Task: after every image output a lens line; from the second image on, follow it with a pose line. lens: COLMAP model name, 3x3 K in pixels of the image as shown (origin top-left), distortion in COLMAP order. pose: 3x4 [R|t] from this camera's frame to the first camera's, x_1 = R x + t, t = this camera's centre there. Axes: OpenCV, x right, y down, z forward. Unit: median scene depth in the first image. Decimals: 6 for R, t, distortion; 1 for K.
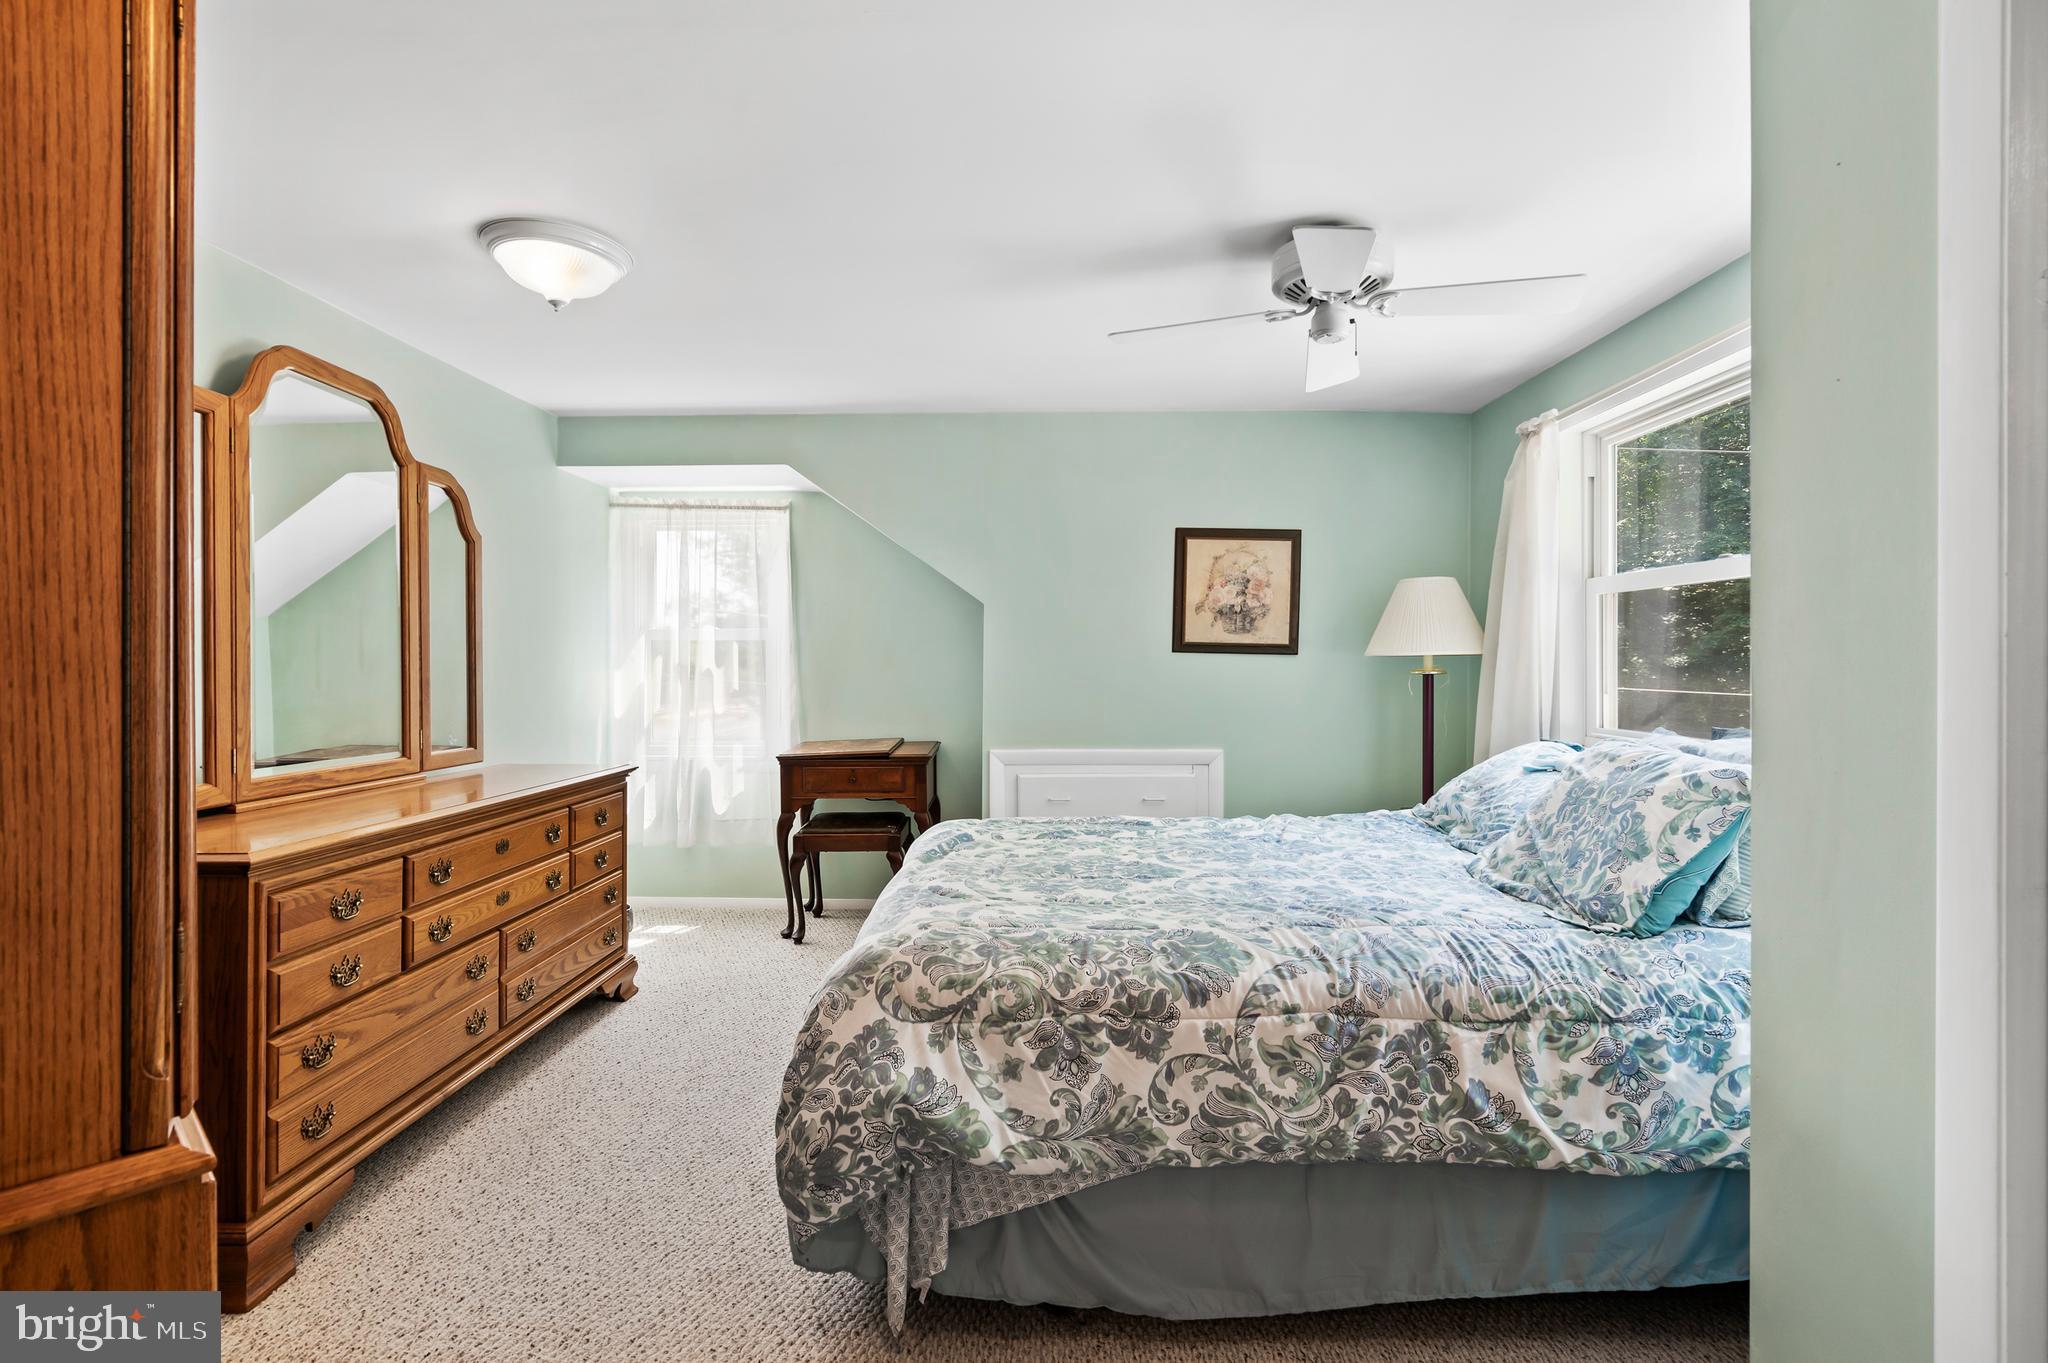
lens RADIAL K [[944.7, 0, 1017.7], [0, 944.7, 668.9], [0, 0, 1]] dist [-0.006854, 0.003559]
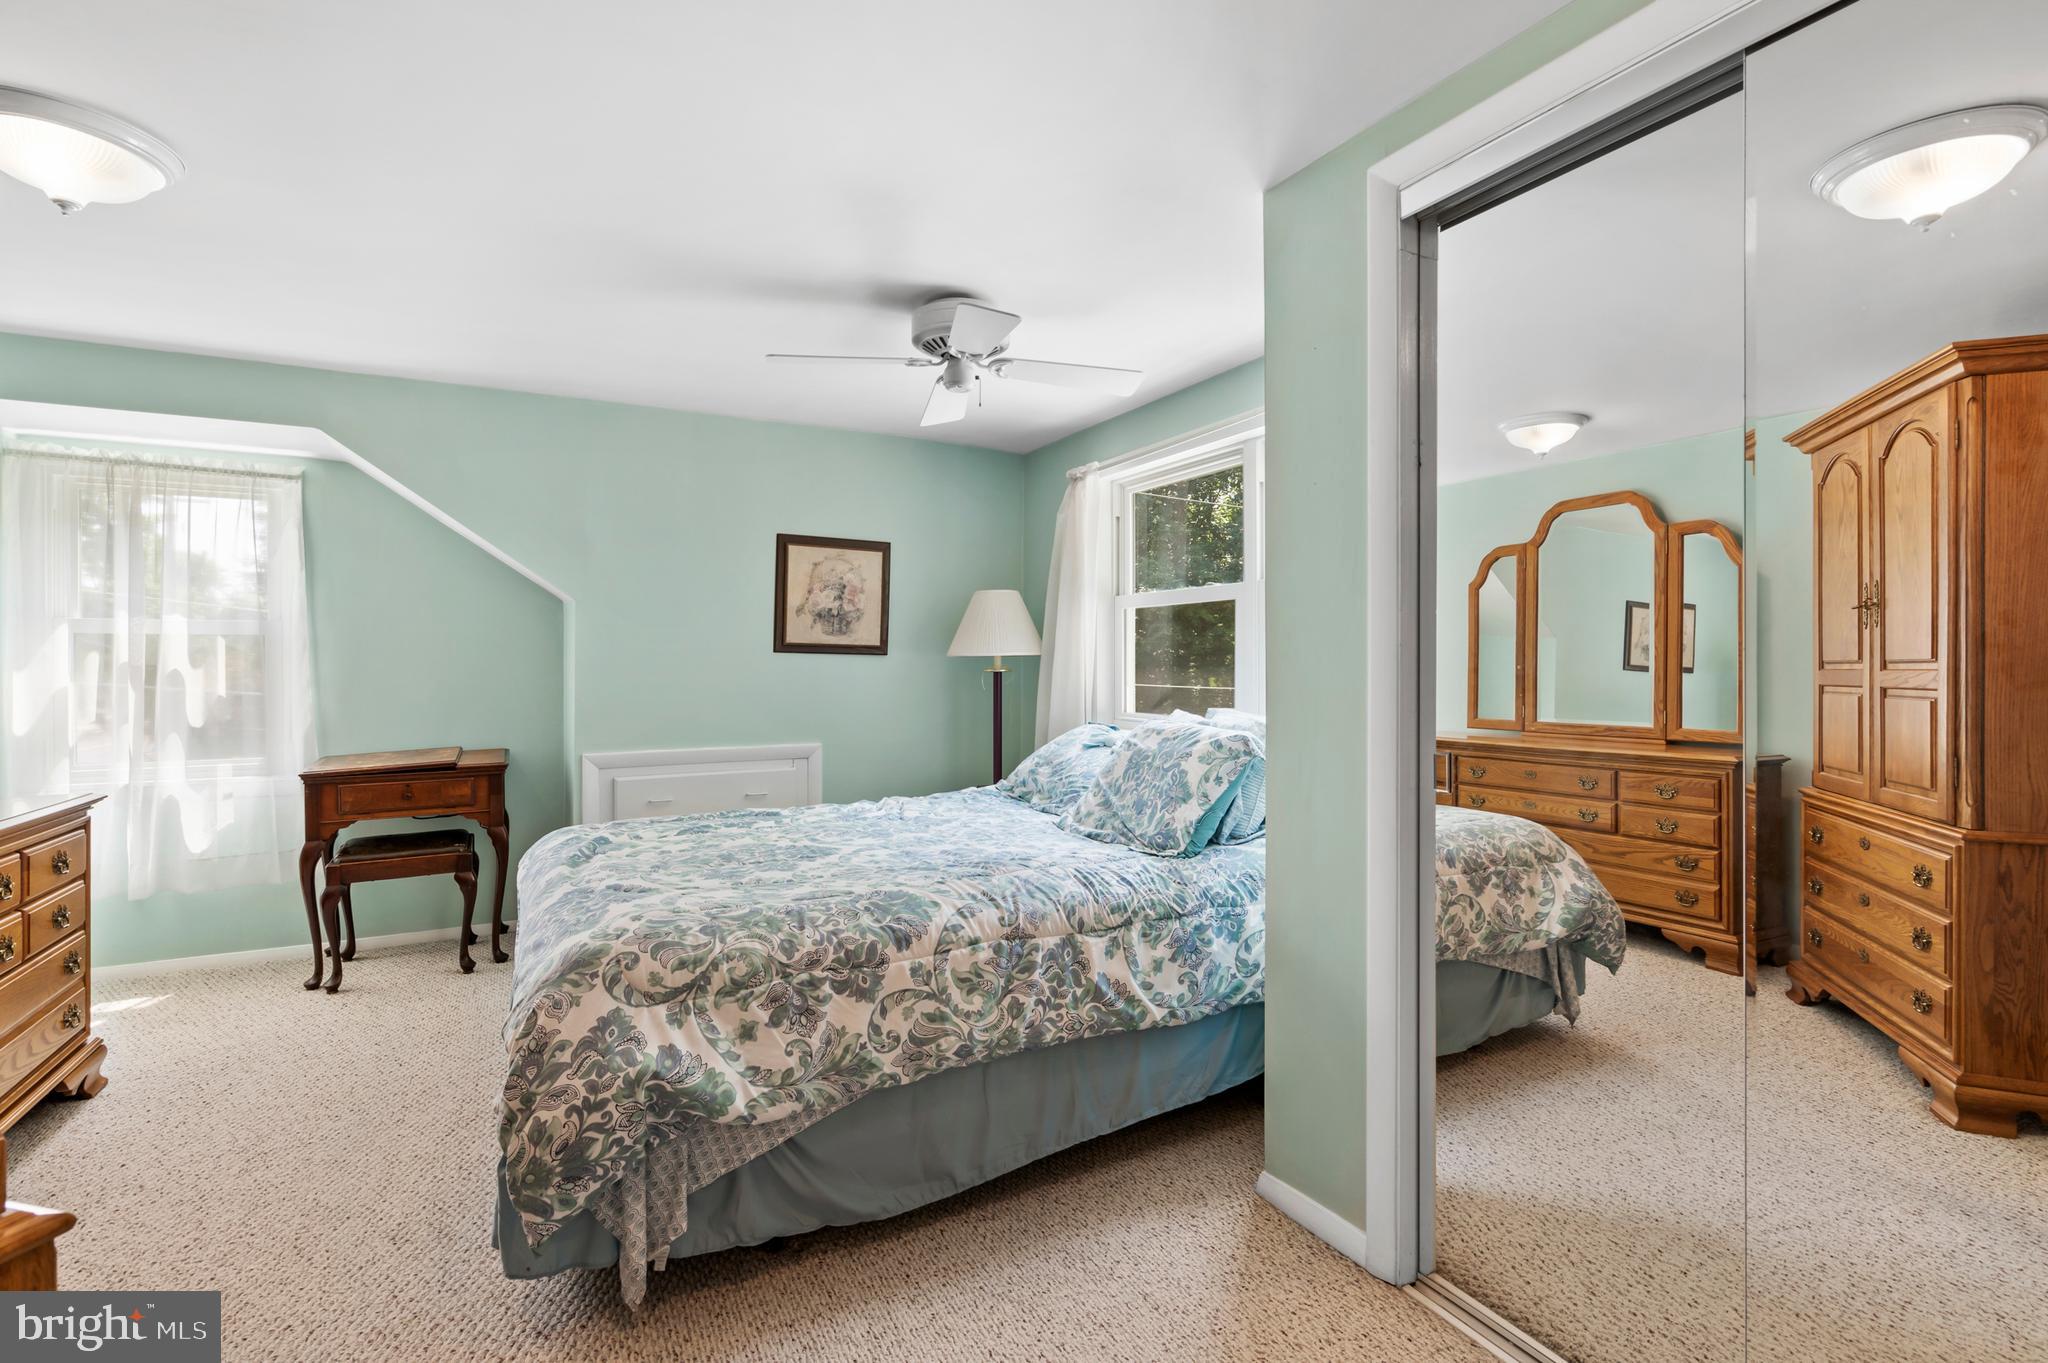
lens RADIAL K [[944.7, 0, 1026.1], [0, 944.7, 676.6], [0, 0, 1]] dist [-0.006854, 0.003559]
pose [[0.870551, -0.007807, 0.492016, -0.220778], [0.004042, 0.999954, 0.008714, 0.002364], [-0.492061, -0.005597, 0.870543, -0.095107]]
